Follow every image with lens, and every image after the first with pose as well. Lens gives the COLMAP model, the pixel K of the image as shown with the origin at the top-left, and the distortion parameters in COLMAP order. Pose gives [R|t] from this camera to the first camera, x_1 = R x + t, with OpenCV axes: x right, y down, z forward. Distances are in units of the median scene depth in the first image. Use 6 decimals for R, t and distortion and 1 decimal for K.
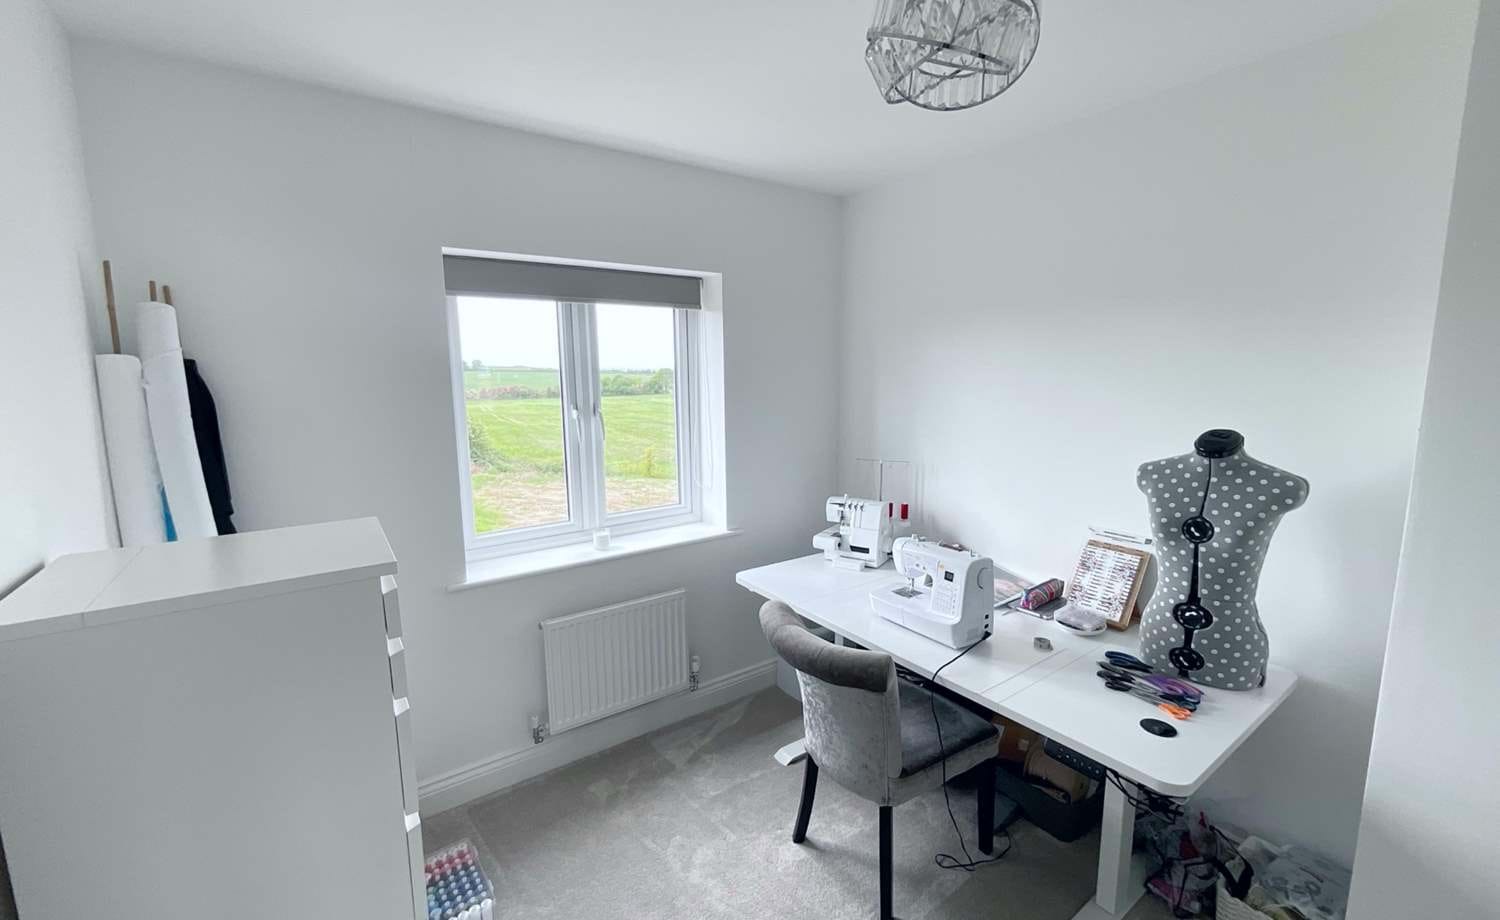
lens RADIAL K [[611.9, 0, 741.8], [0, 611.9, 466.0], [0, 0, 1]] dist [-0.002103, 0.002180]
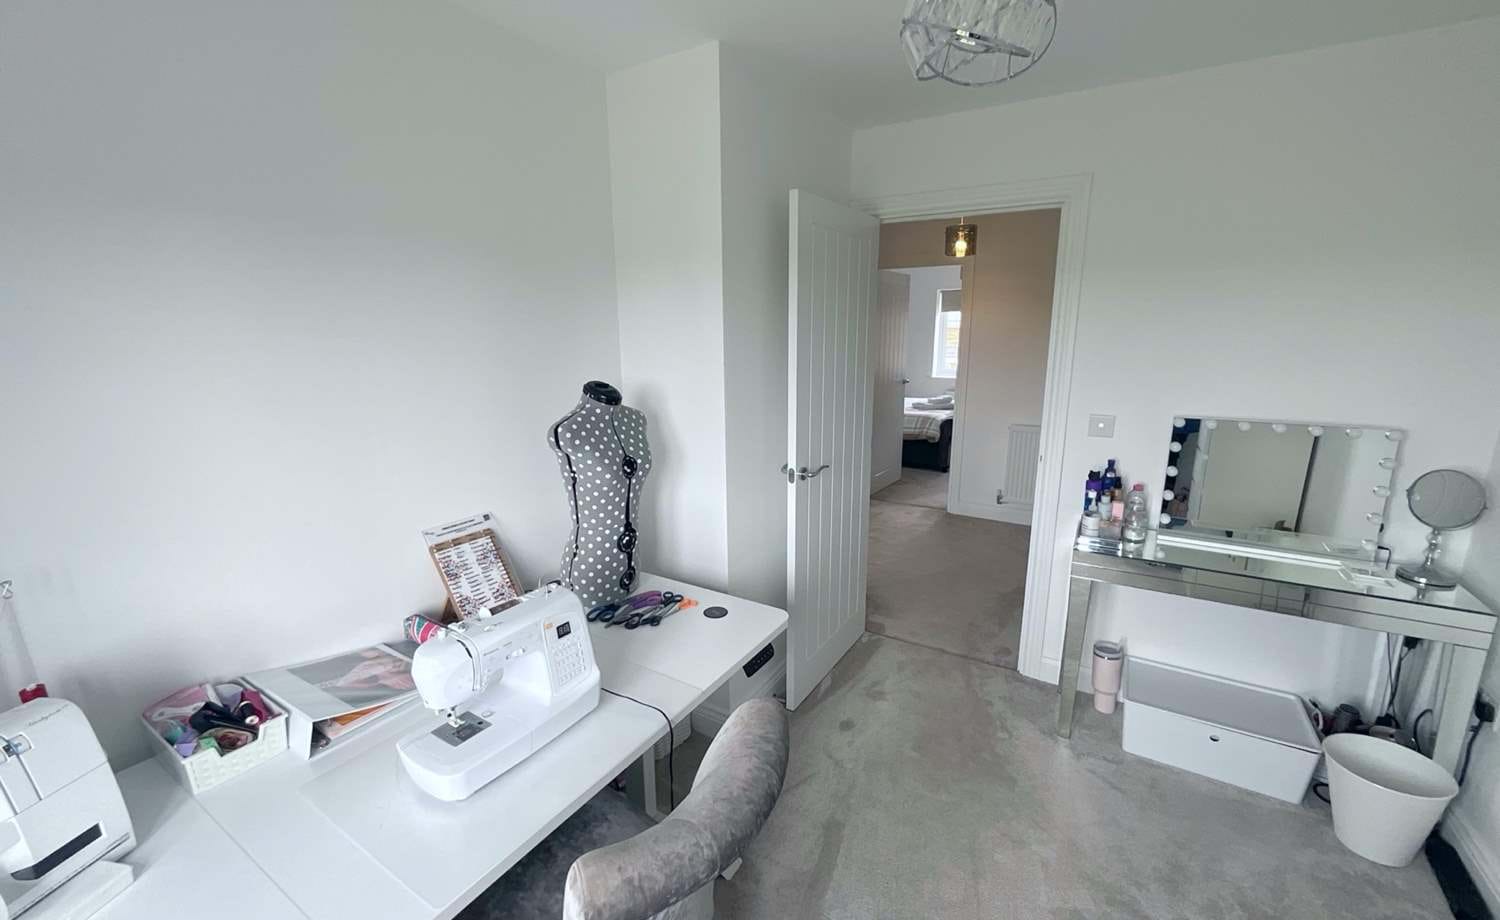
lens RADIAL K [[611.9, 0, 742.7], [0, 611.9, 454.3], [0, 0, 1]] dist [-0.002103, 0.002180]
pose [[-0.386844, -0.179570, 0.904492, -0.367229], [0.156554, 0.953829, 0.256322, -0.172534], [-0.908759, 0.240759, -0.340871, 1.123448]]
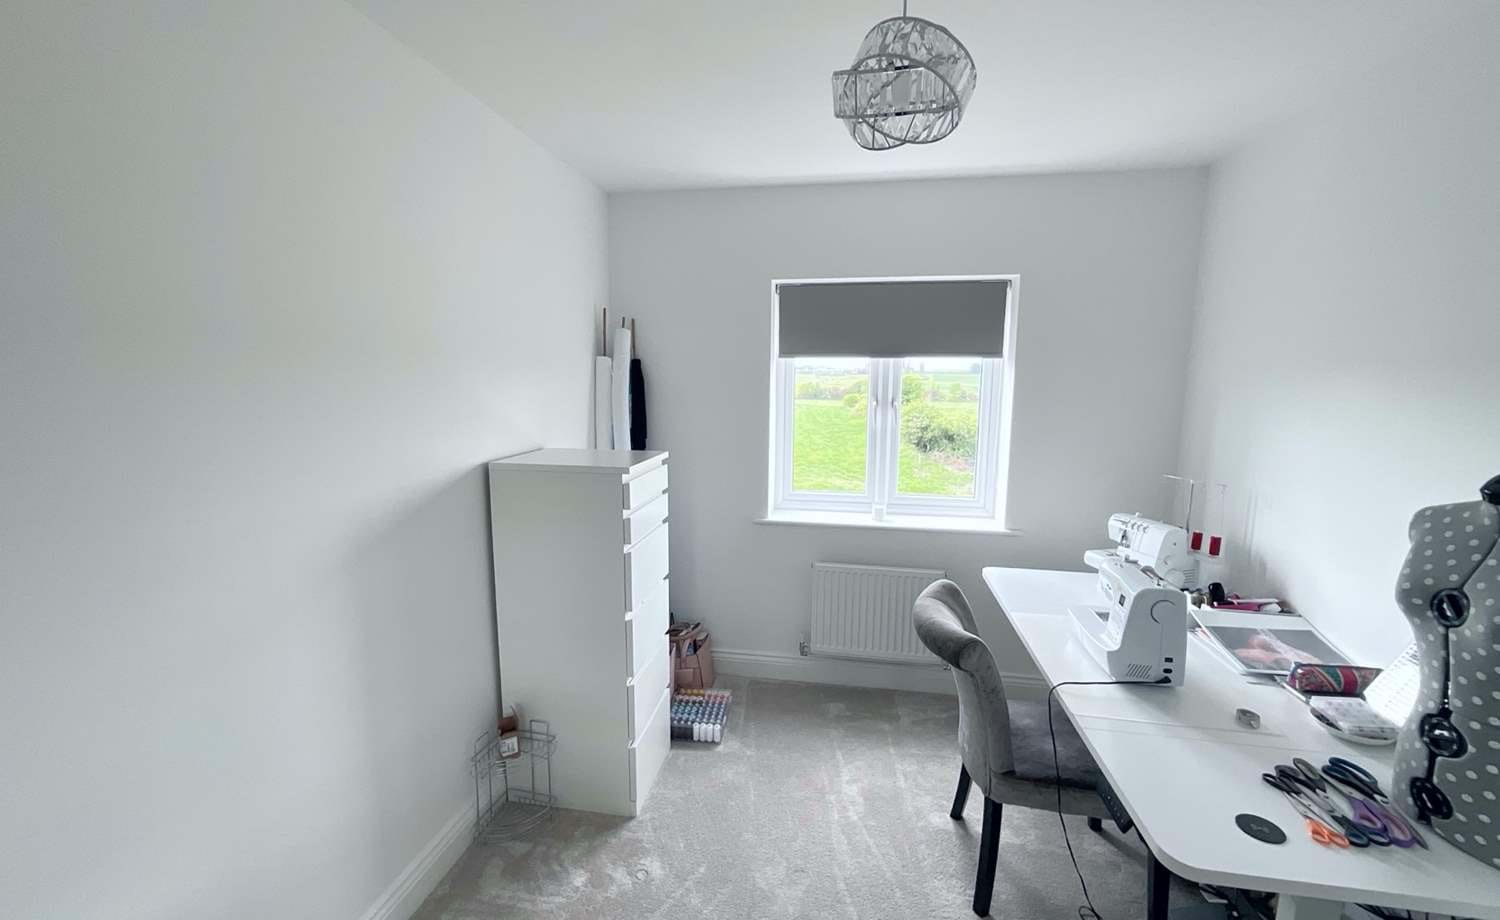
lens RADIAL K [[611.9, 0, 753.1], [0, 611.9, 467.6], [0, 0, 1]] dist [-0.002103, 0.002180]
pose [[0.704225, 0.122613, -0.699310, 0.617890], [-0.125602, 0.990954, 0.047264, 0.015428], [0.698779, 0.054550, 0.713255, -0.026556]]
